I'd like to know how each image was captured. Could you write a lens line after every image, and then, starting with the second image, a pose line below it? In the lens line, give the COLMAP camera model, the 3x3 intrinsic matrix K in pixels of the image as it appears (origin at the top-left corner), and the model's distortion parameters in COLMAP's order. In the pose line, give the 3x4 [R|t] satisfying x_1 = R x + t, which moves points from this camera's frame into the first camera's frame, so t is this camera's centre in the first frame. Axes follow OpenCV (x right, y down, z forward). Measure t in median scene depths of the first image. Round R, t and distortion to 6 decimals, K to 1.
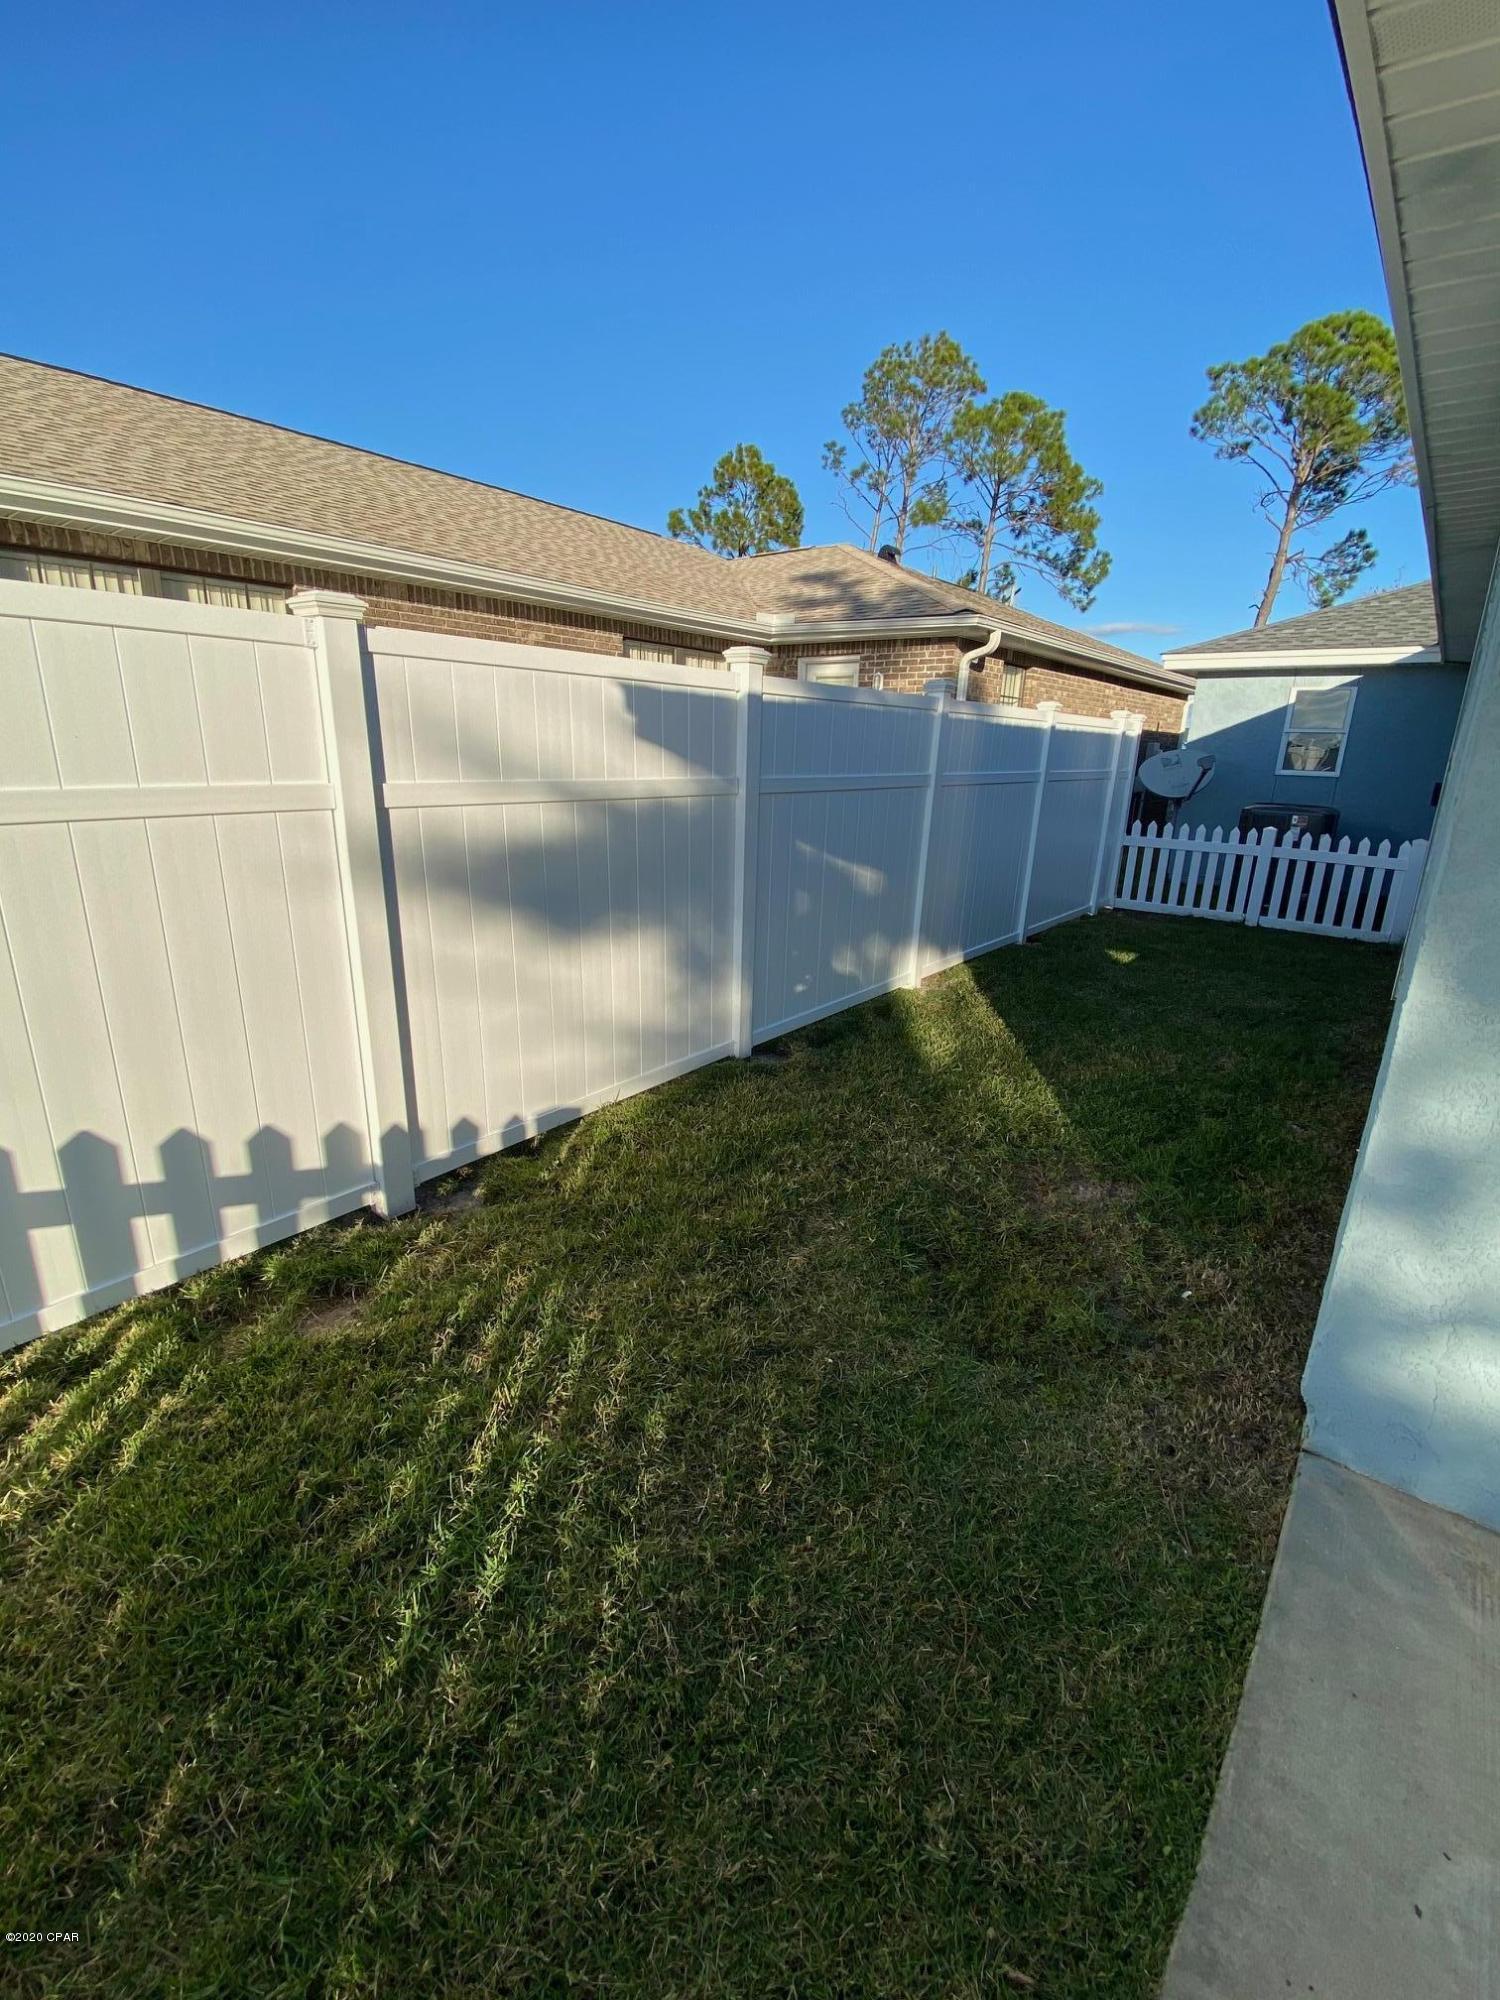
lens RADIAL K [[828.5, 0, 763.9], [0, 828.5, 1003.8], [0, 0, 1]] dist [0.008226, -0.014999]
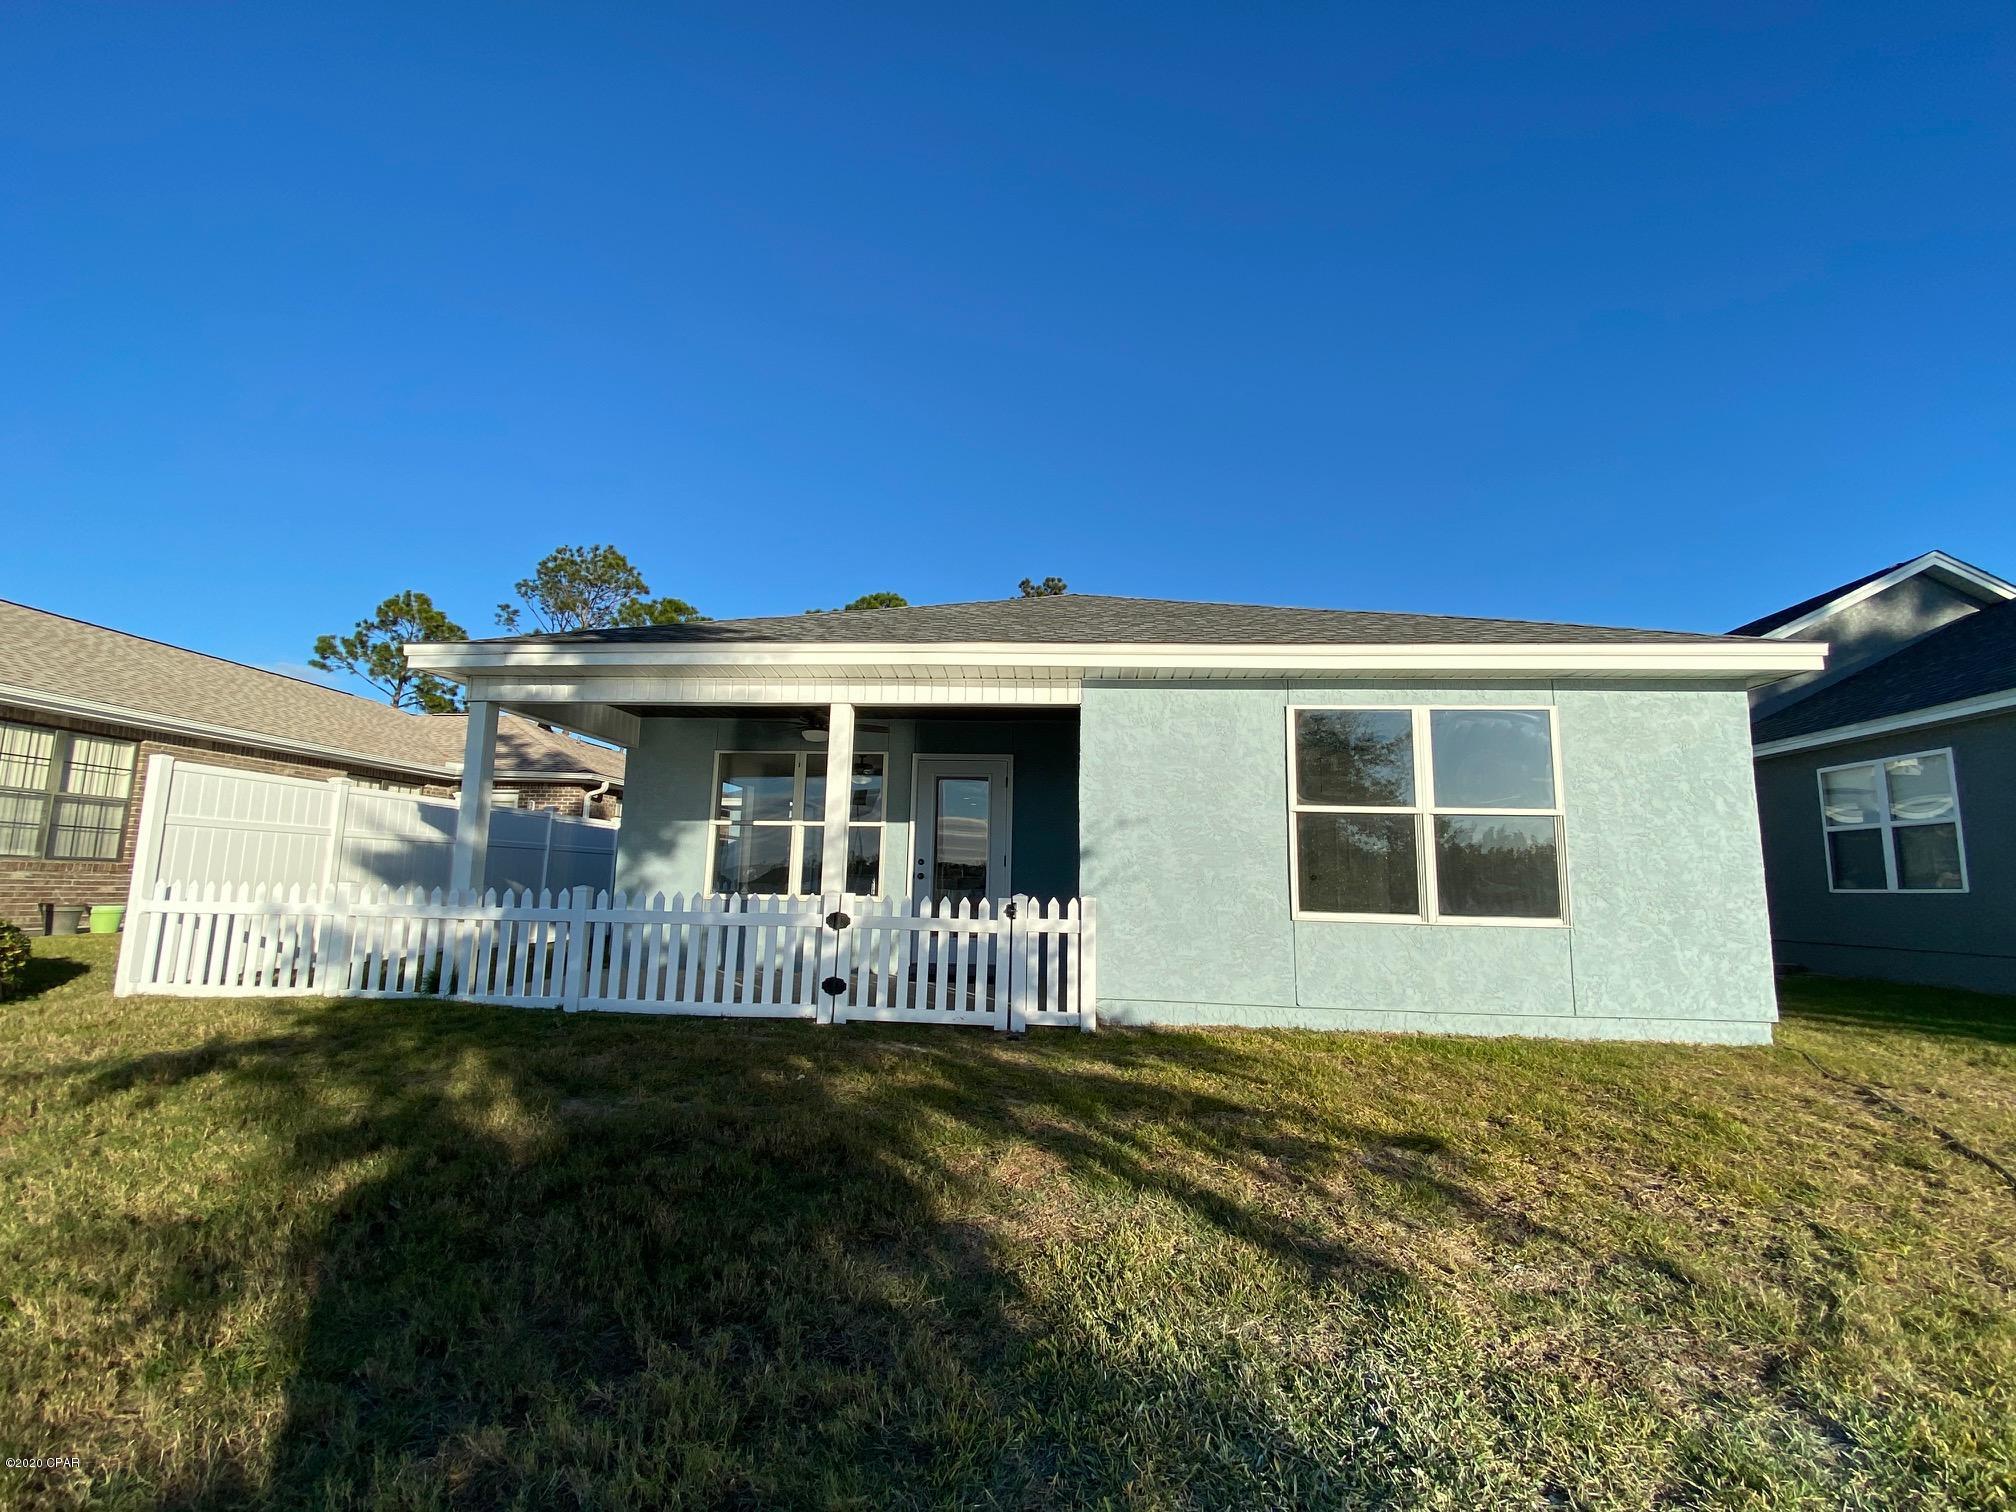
lens RADIAL K [[891.0, 0, 1008.0], [0, 891.0, 756.0], [0, 0, 1]] dist [0.001192, -0.000050]
pose [[0.827959, 0.067065, 0.556765, -0.082629], [0.171844, 0.914719, -0.365730, 0.371717], [-0.533811, 0.398486, 0.745825, -0.967269]]
